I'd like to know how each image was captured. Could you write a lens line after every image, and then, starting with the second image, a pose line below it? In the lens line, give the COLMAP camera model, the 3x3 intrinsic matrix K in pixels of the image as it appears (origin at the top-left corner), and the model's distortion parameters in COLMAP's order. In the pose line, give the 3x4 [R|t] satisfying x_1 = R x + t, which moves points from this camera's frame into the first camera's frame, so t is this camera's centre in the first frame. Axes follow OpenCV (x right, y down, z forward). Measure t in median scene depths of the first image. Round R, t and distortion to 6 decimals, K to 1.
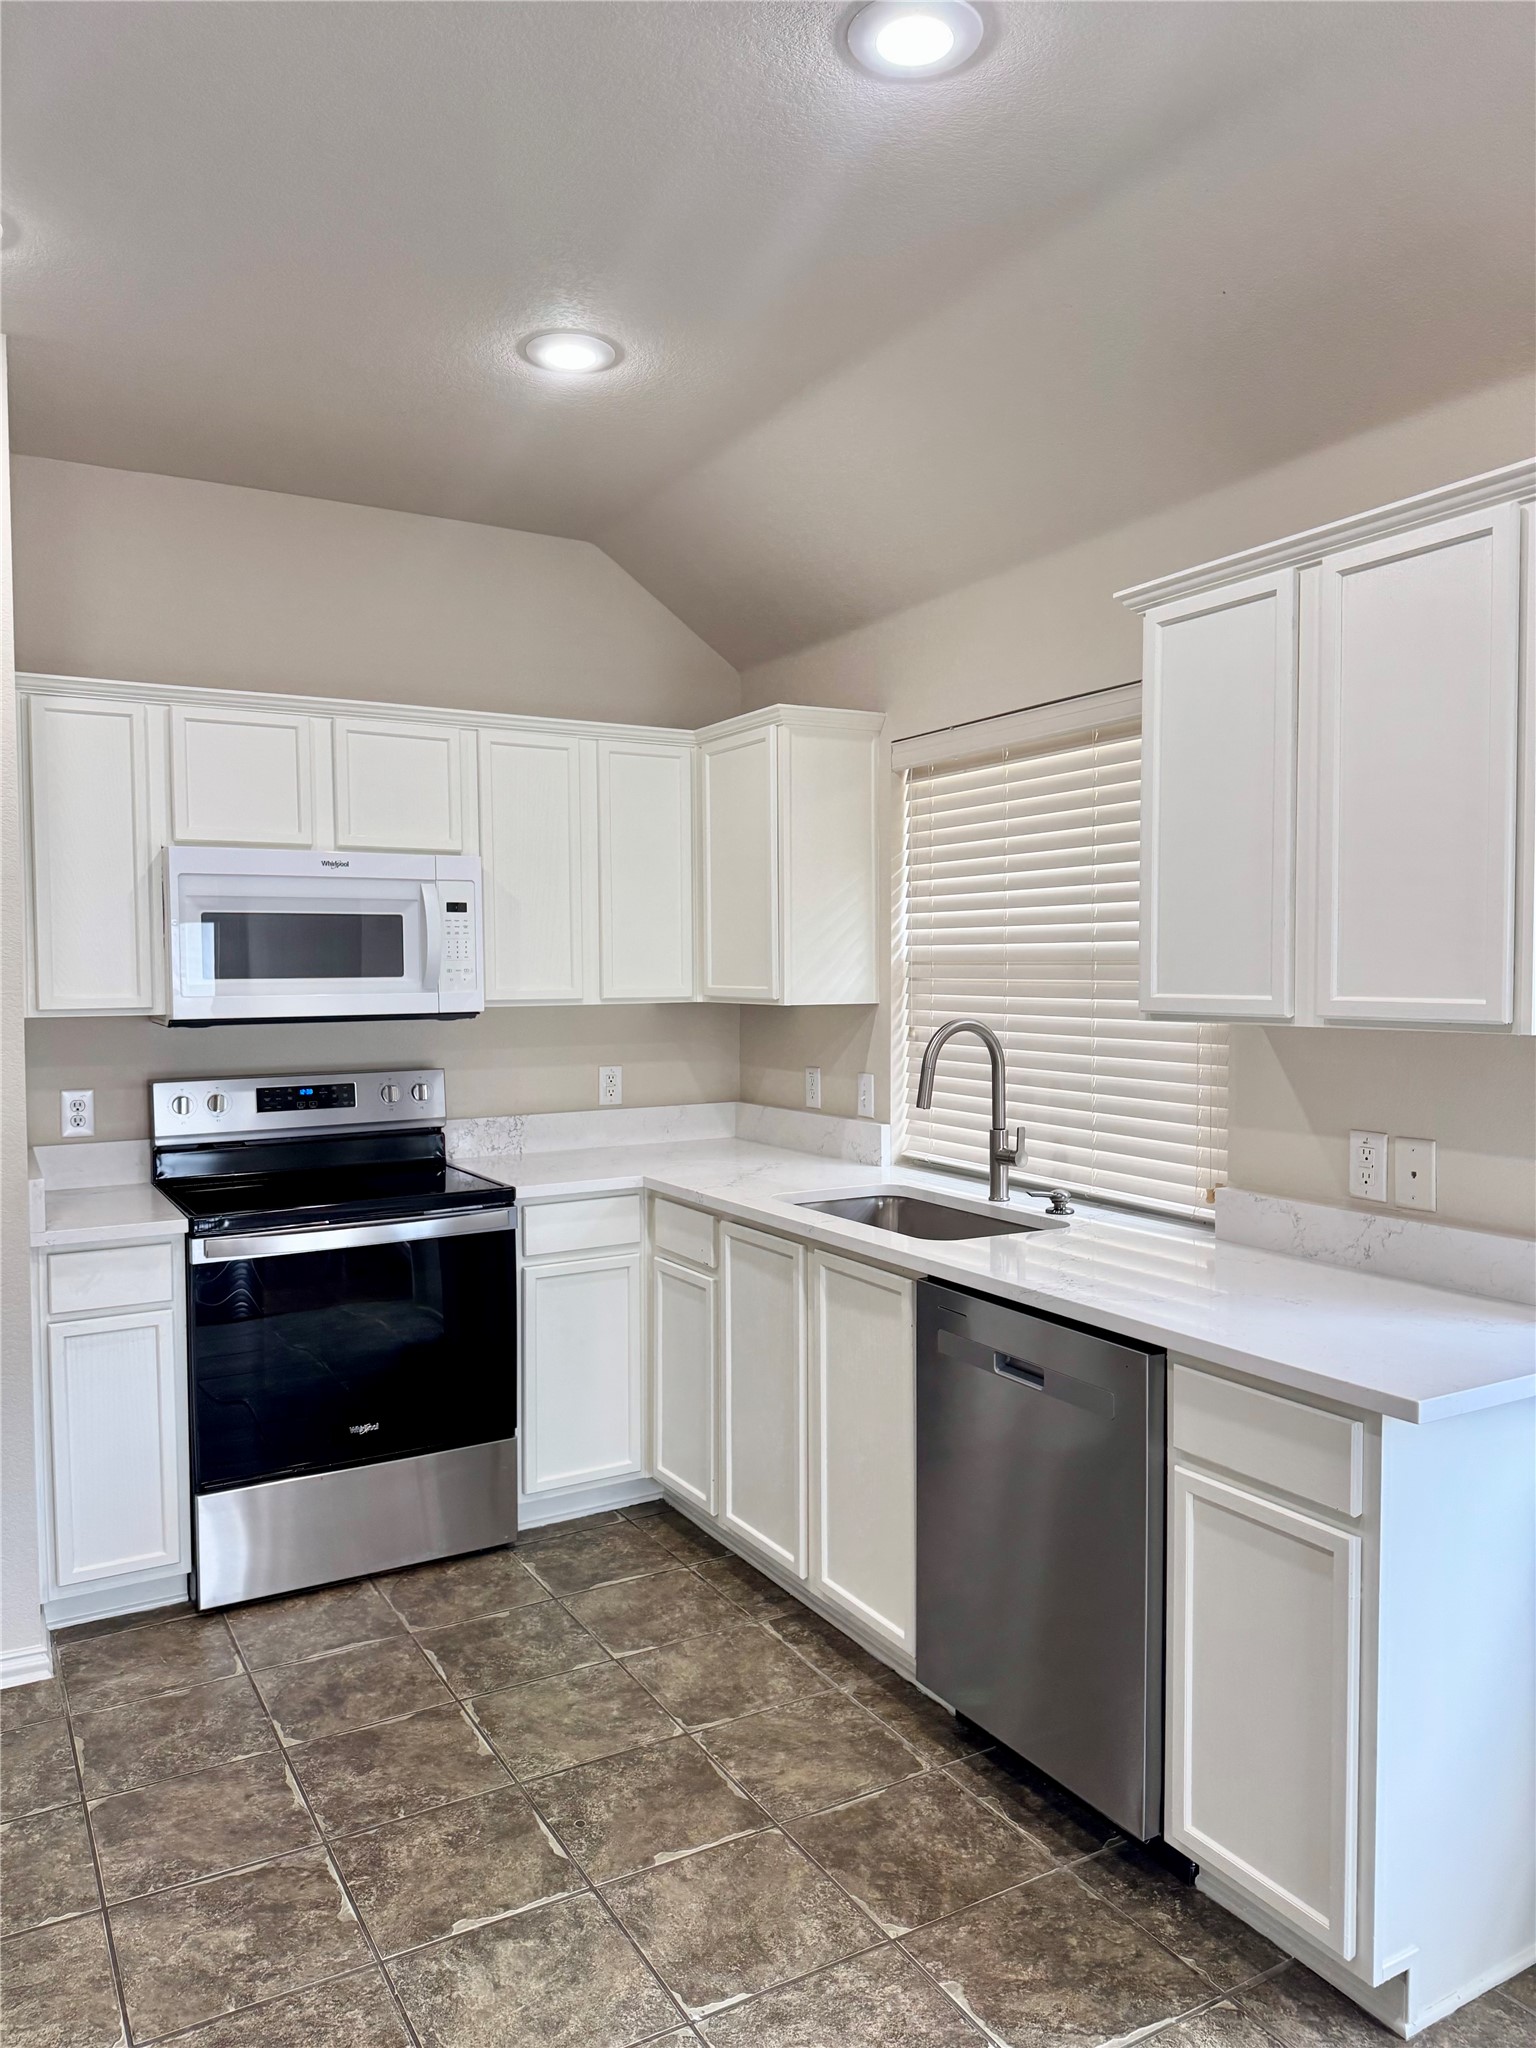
lens RADIAL K [[1438.9, 0, 765.9], [0, 1438.9, 1030.8], [0, 0, 1]] dist [0.056920, -0.069609]
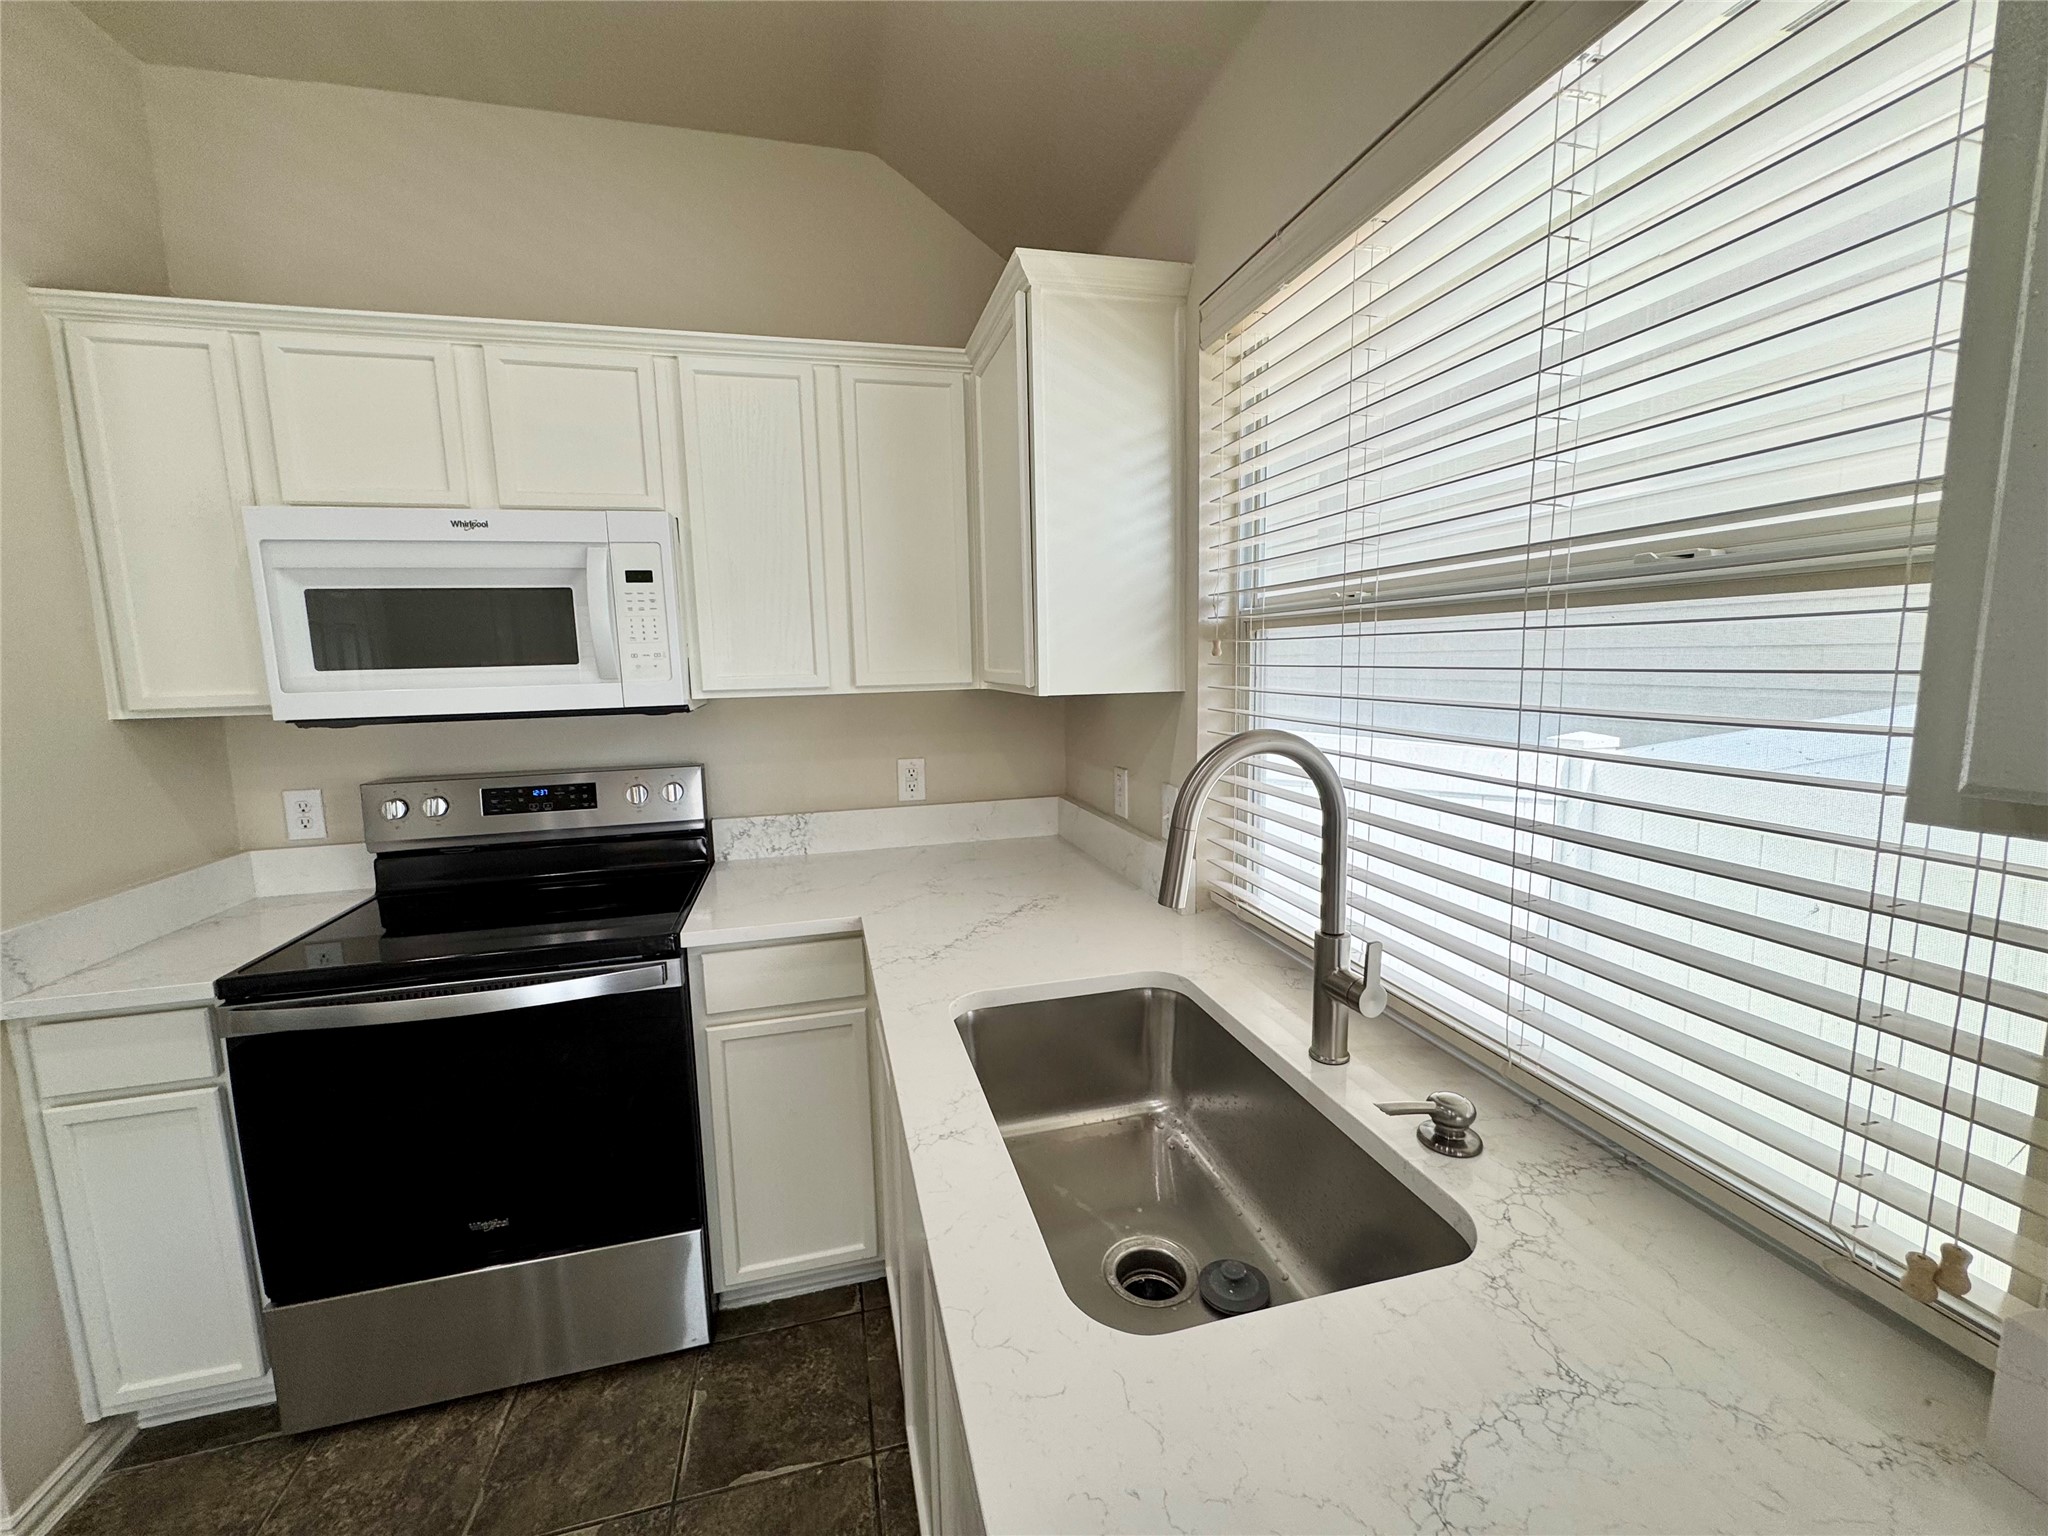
lens RADIAL K [[820.5, 0, 1023.8], [0, 820.5, 764.2], [0, 0, 1]] dist [-0.000217, 0.000114]
pose [[0.963697, 0.018253, -0.266375, 0.159804], [0.005298, 0.996157, 0.087427, -0.026832], [0.266947, -0.085665, 0.959896, 0.817248]]
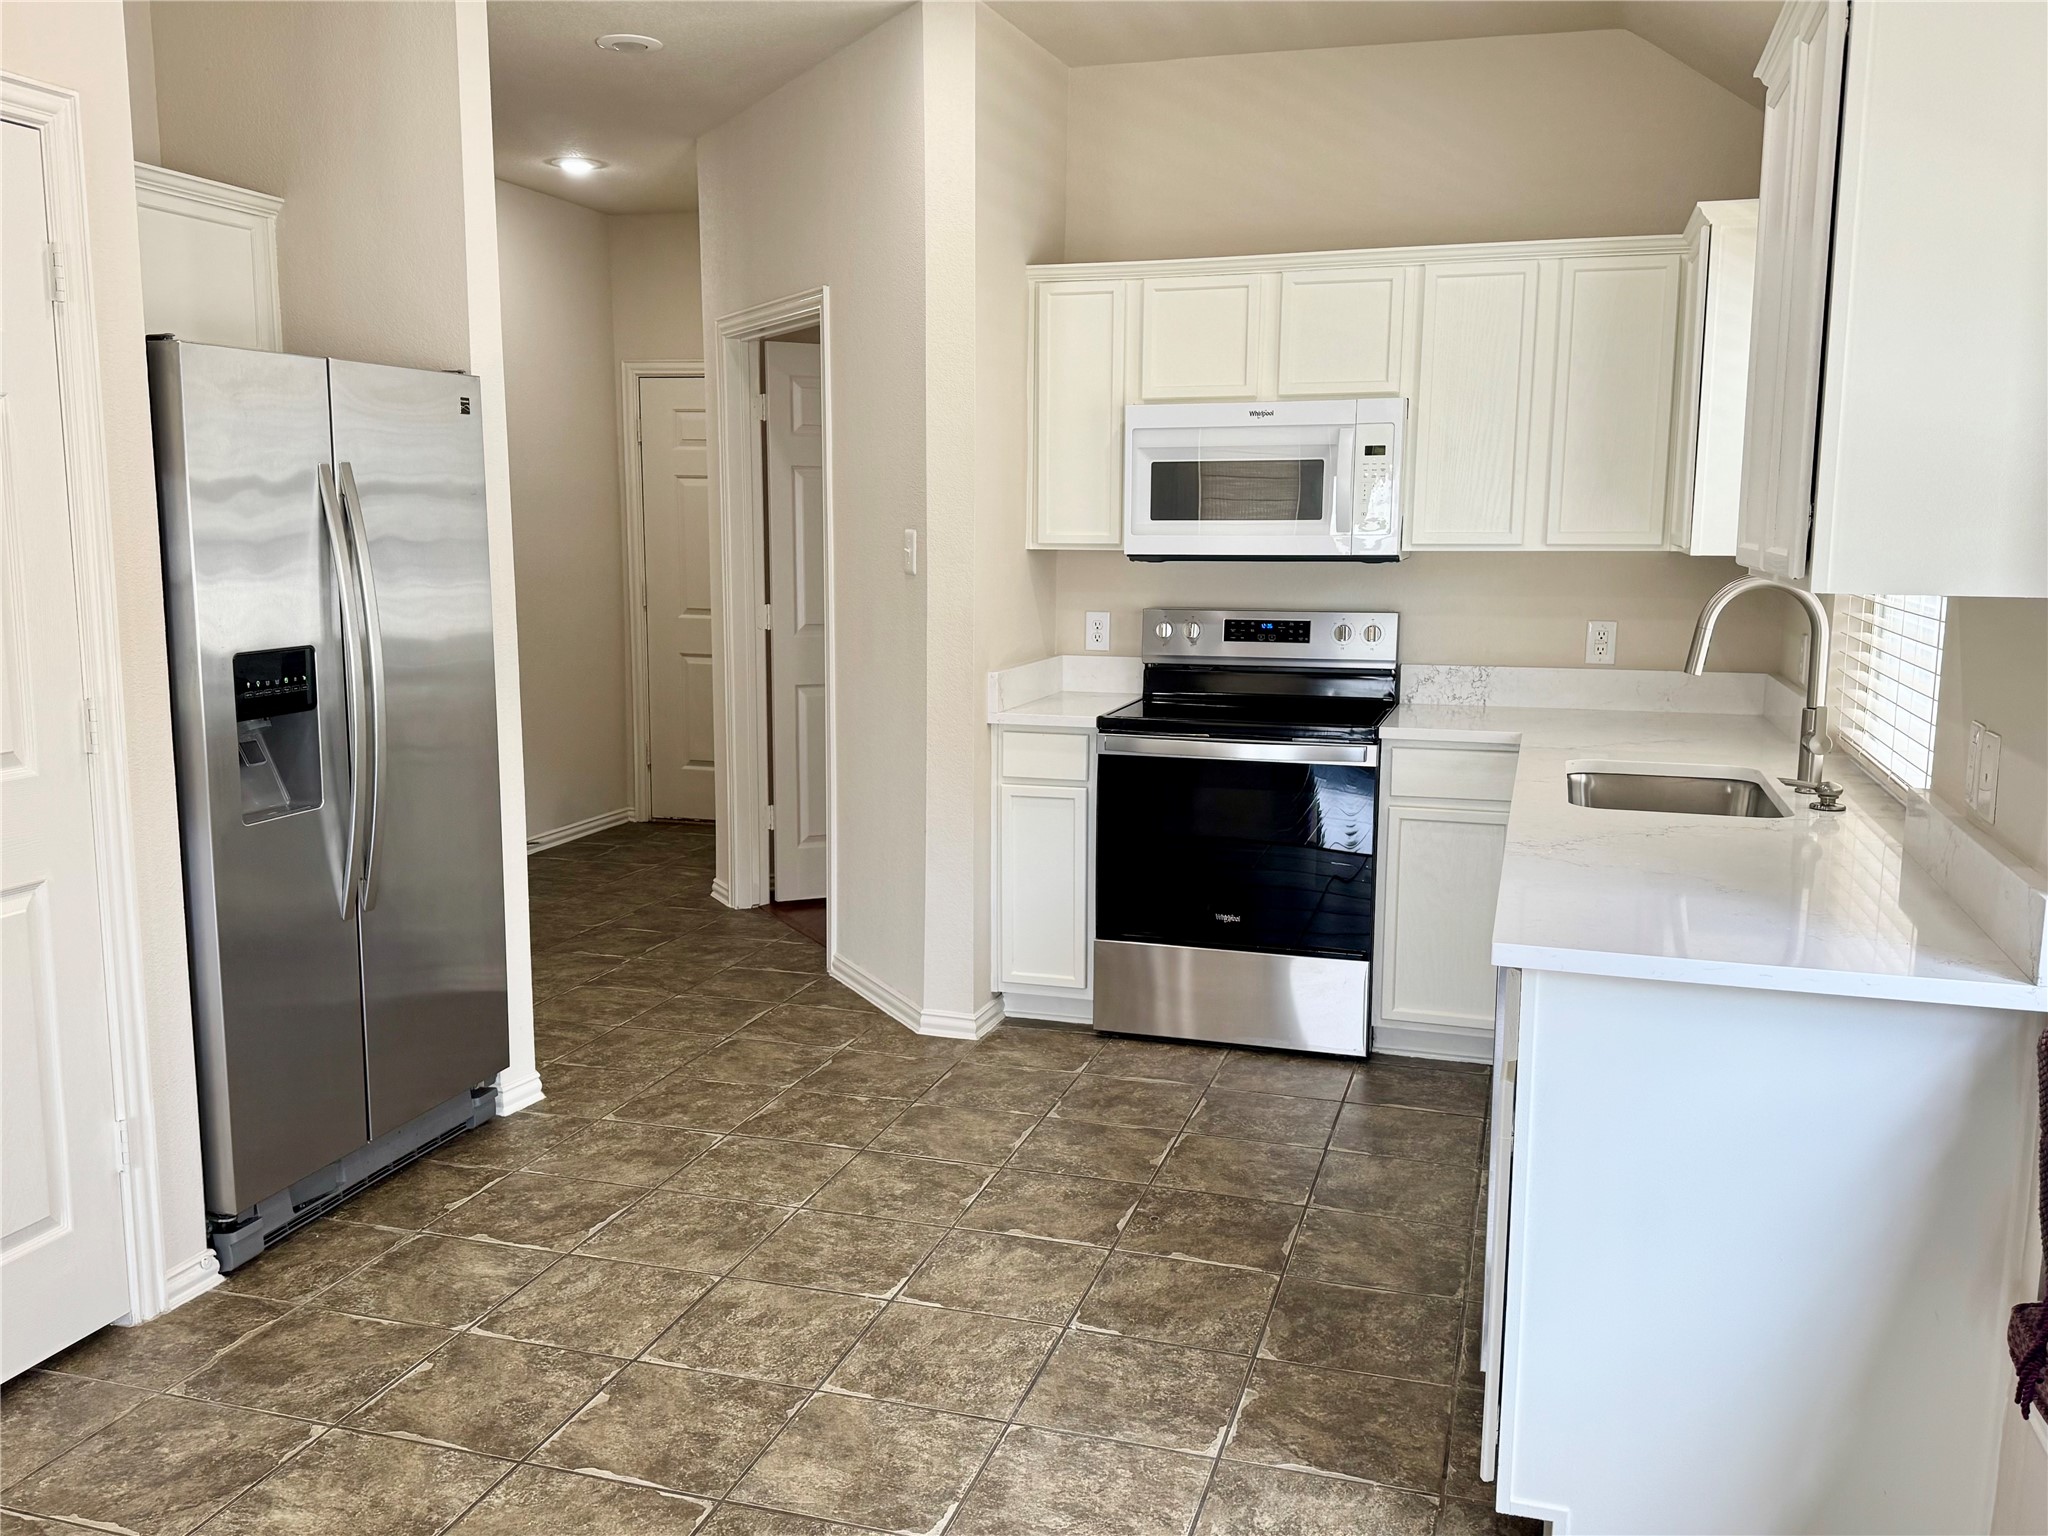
lens RADIAL K [[1698.7, 0, 1023.3], [0, 1698.7, 775.5], [0, 0, 1]] dist [0.199996, -0.335191]
pose [[0.682712, 0.120399, -0.720700, 0.706401], [-0.042589, 0.991211, 0.125246, 0.000511], [0.729446, -0.054812, 0.681839, -0.039321]]
